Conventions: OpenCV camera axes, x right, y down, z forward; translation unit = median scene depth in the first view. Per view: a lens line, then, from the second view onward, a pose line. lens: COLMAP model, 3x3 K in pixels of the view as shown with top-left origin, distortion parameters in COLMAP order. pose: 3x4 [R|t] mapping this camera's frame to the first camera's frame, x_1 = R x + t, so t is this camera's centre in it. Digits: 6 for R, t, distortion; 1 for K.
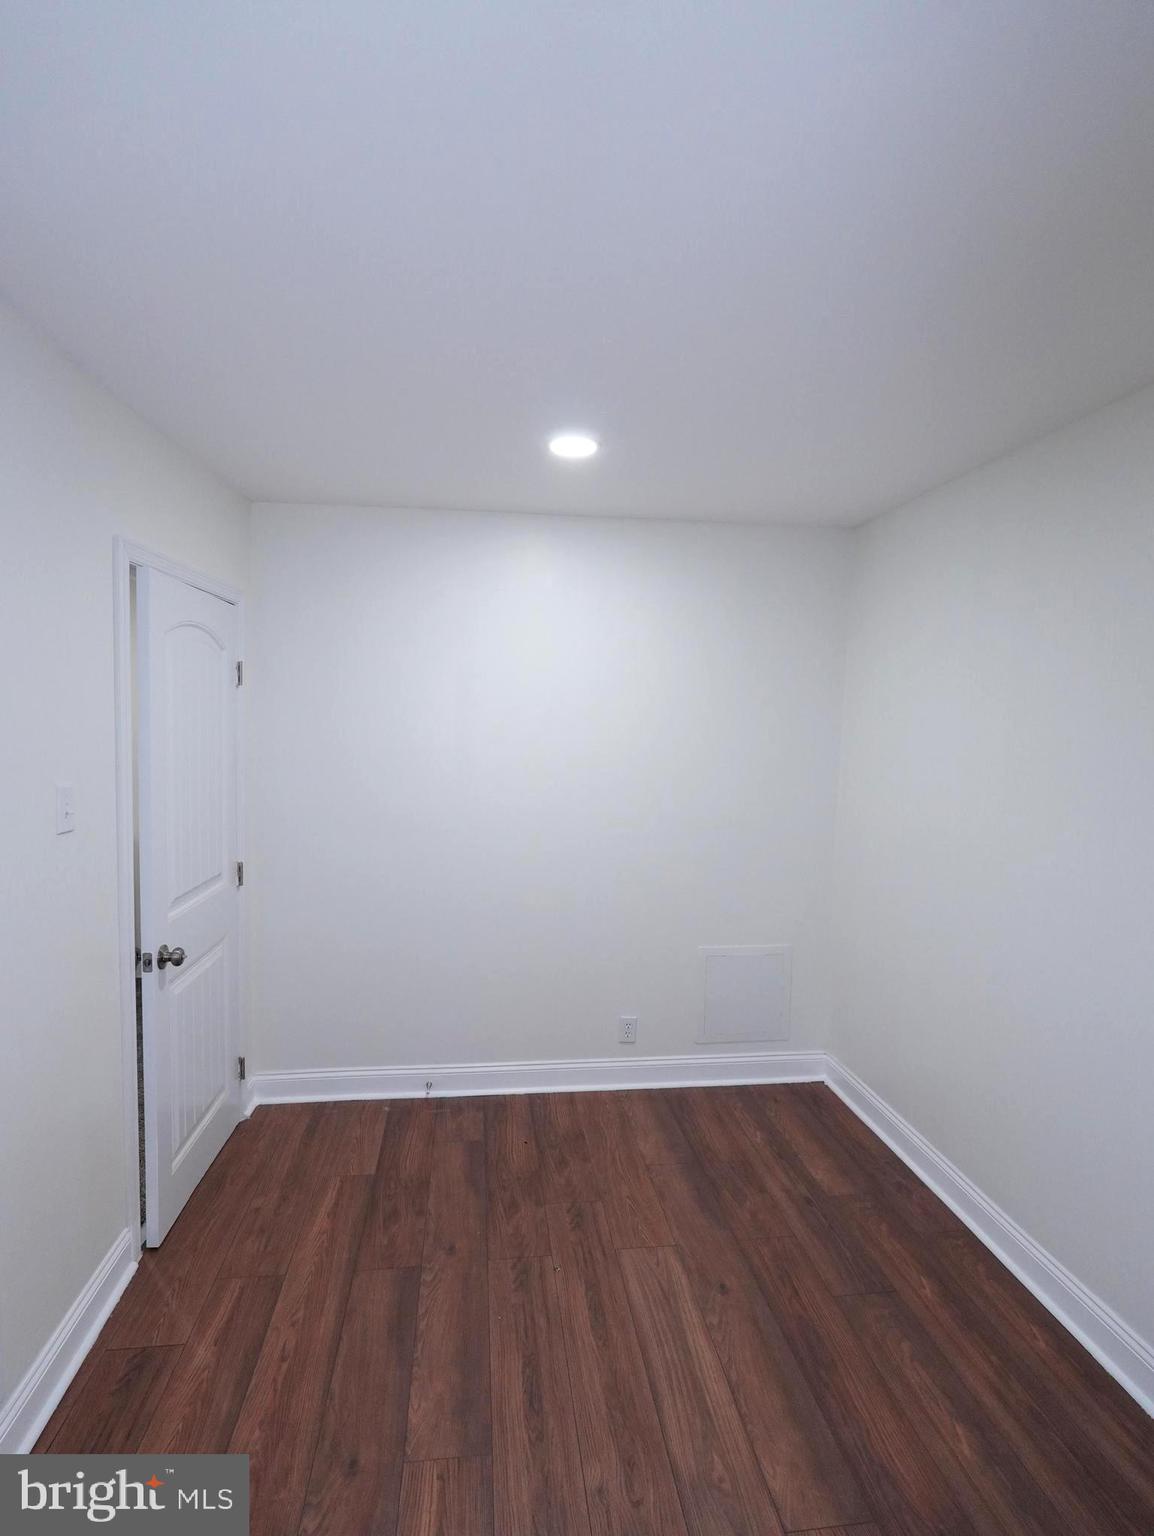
lens RADIAL K [[791.2, 0, 579.5], [0, 791.2, 754.9], [0, 0, 1]] dist [-0.020902, 0.009682]
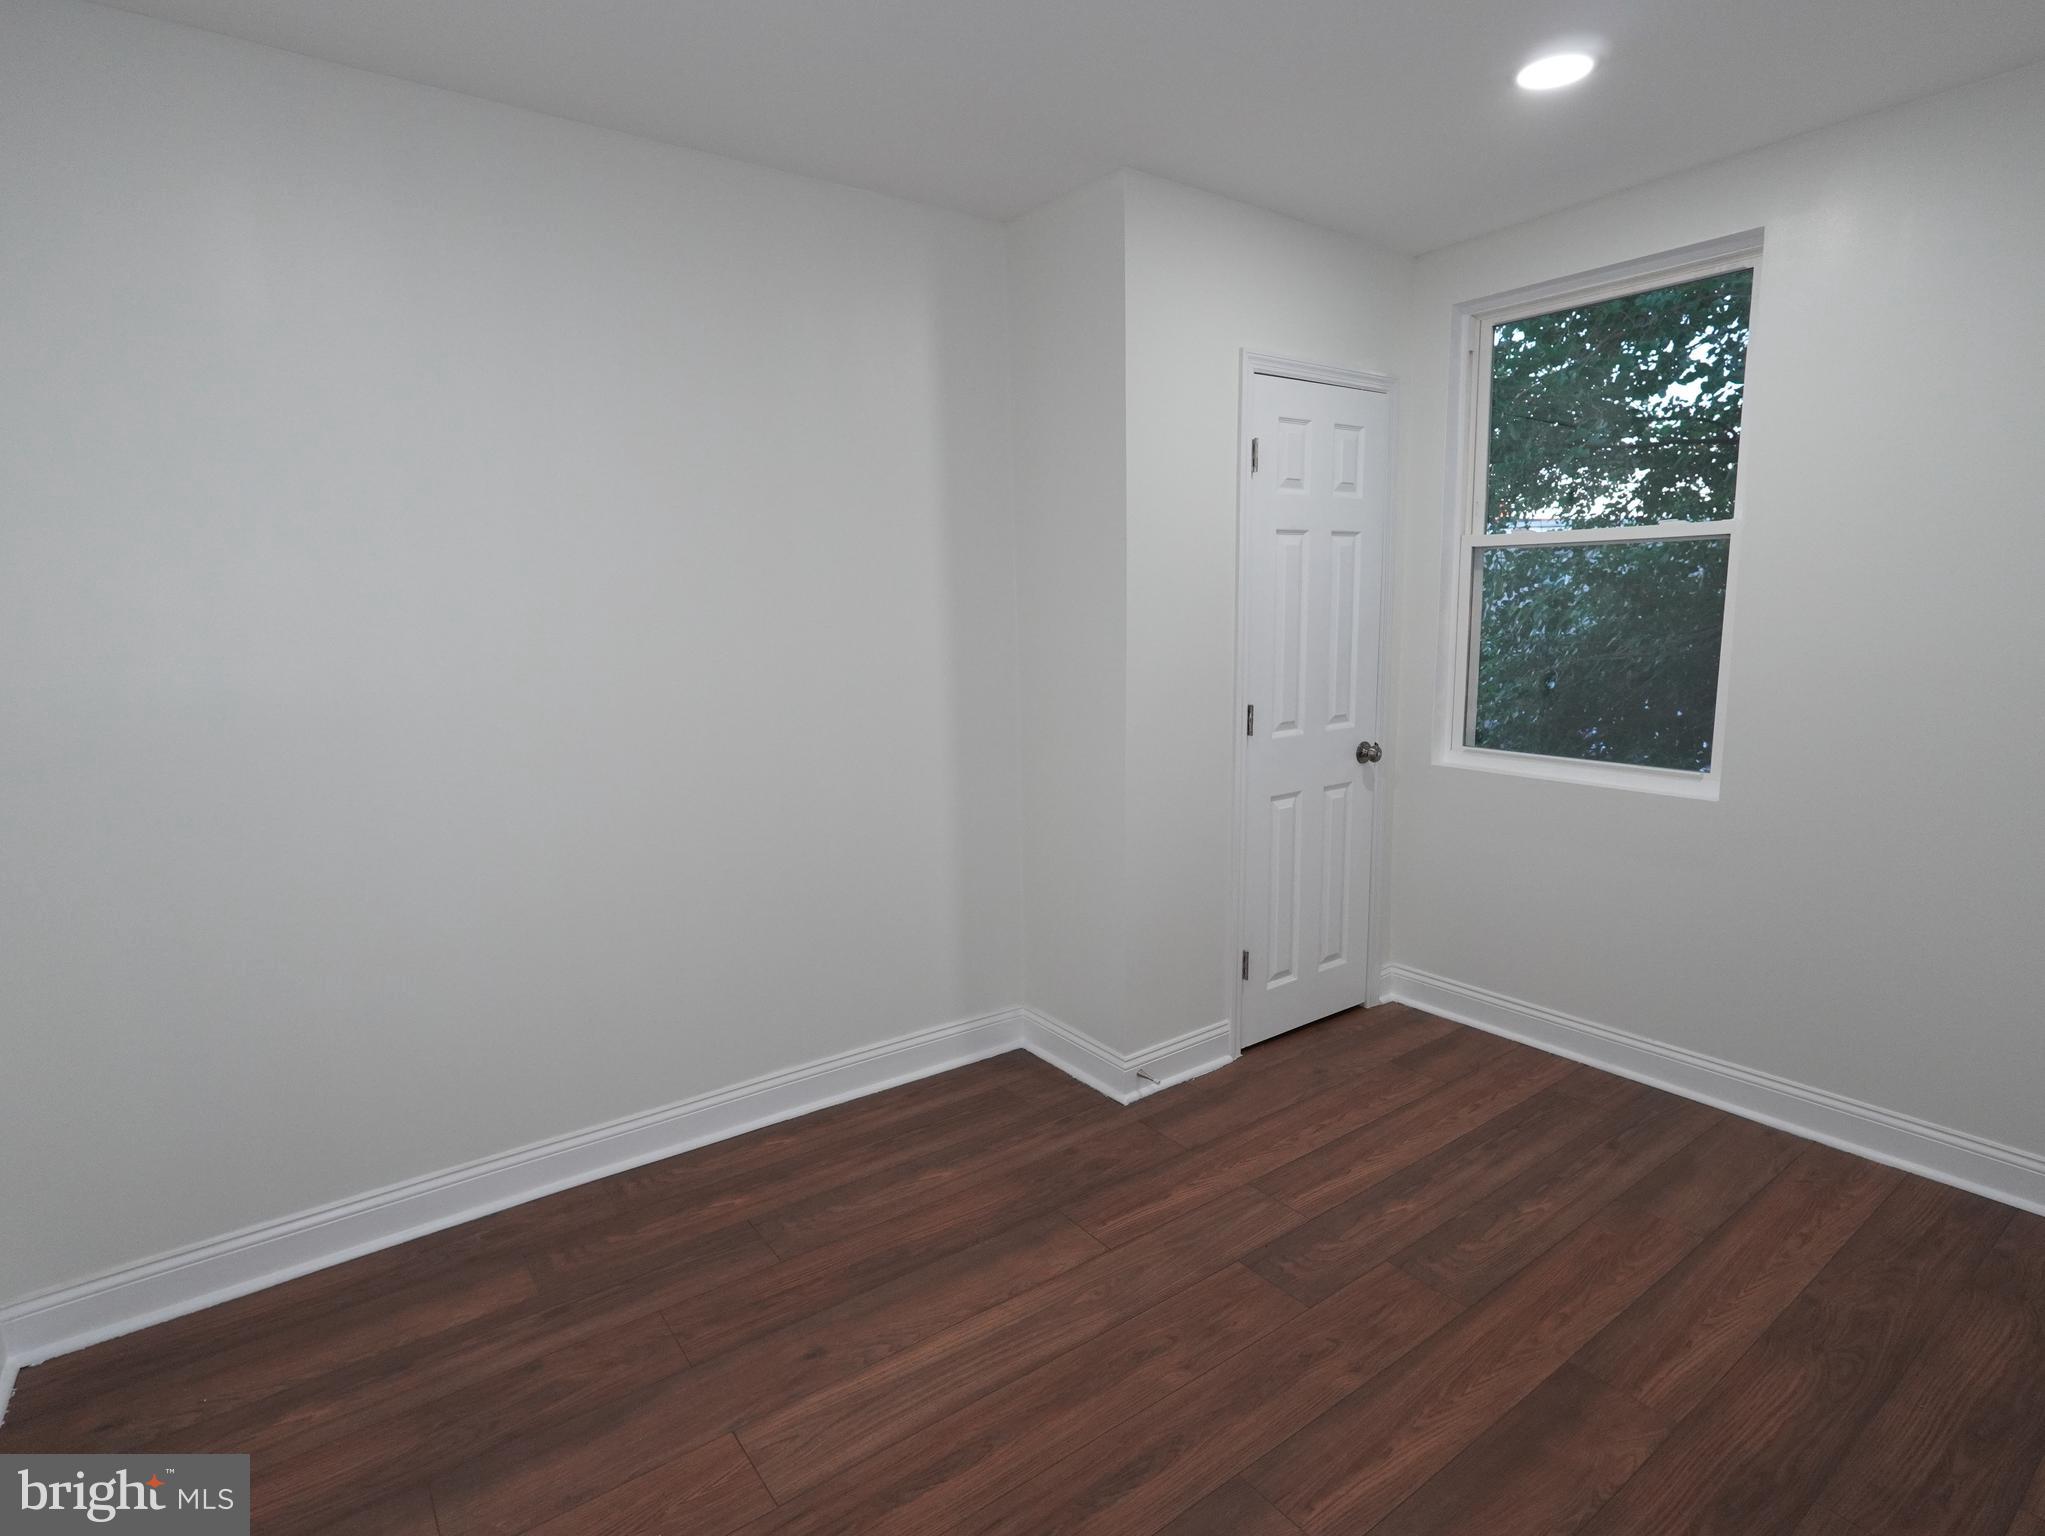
lens RADIAL K [[1053.4, 0, 1020.3], [0, 1053.4, 773.8], [0, 0, 1]] dist [-0.020902, 0.009682]
pose [[-0.481078, -0.161747, 0.861628, -0.669733], [0.042719, 0.977340, 0.207321, 0.031511], [-0.875636, 0.136545, -0.463267, 1.372285]]
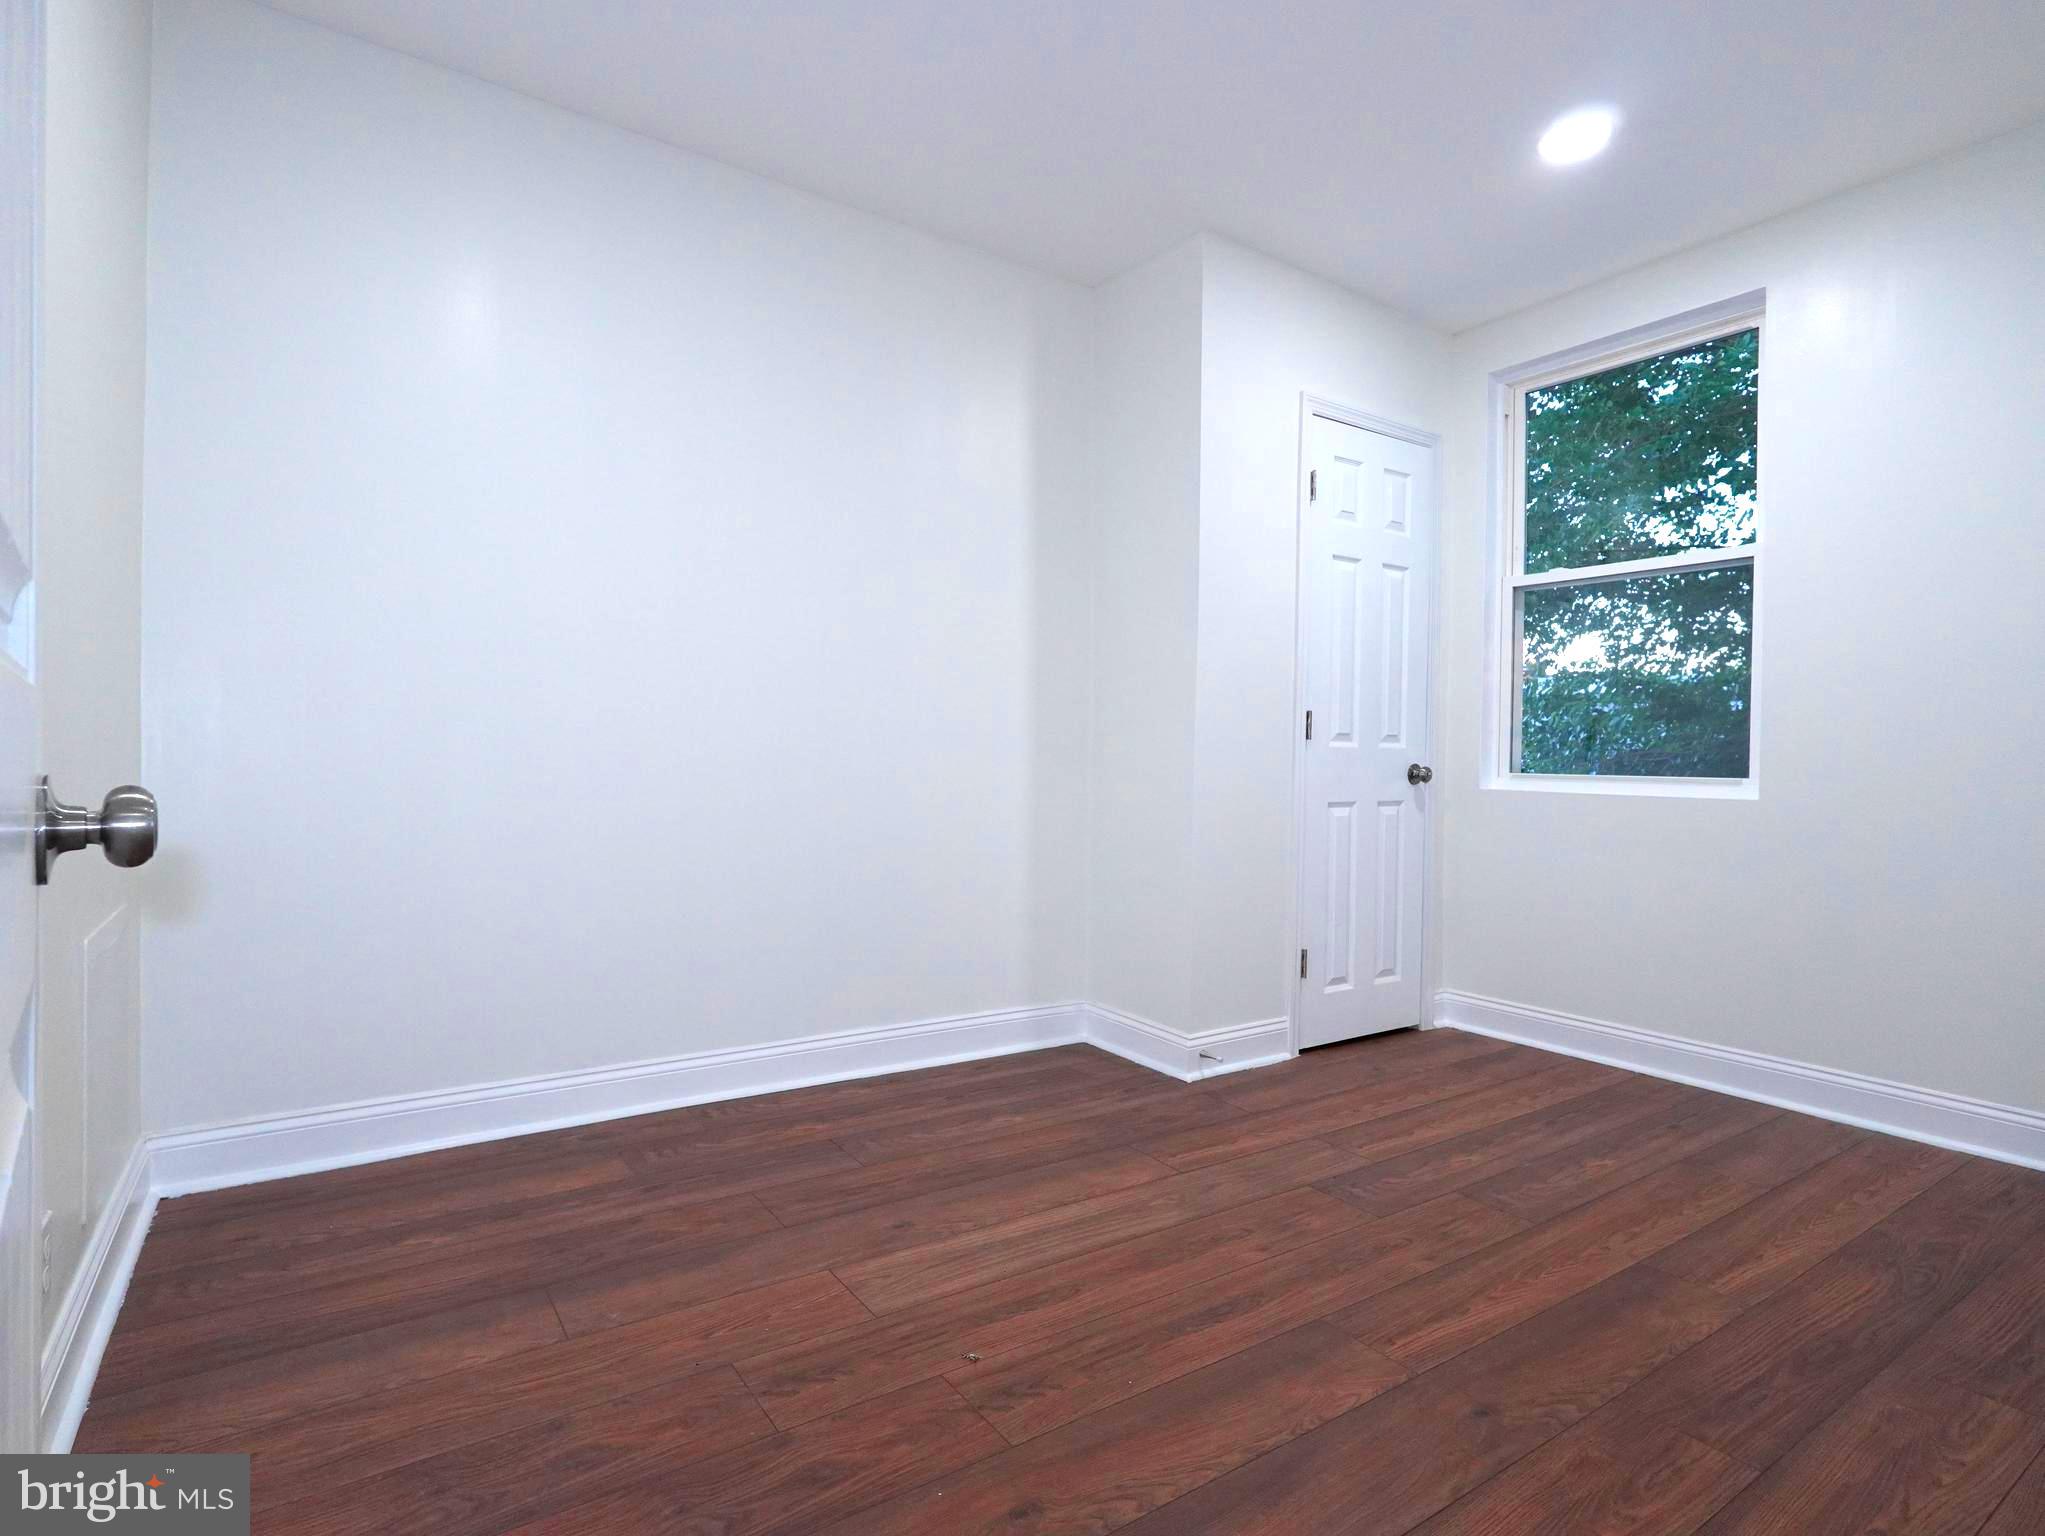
lens RADIAL K [[1053.4, 0, 1021.1], [0, 1053.4, 771.7], [0, 0, 1]] dist [-0.020902, 0.009682]
pose [[-0.451643, -0.047381, 0.890940, -0.764216], [0.011315, 0.998204, 0.058822, 0.266908], [-0.892127, 0.036647, -0.450296, 1.505884]]
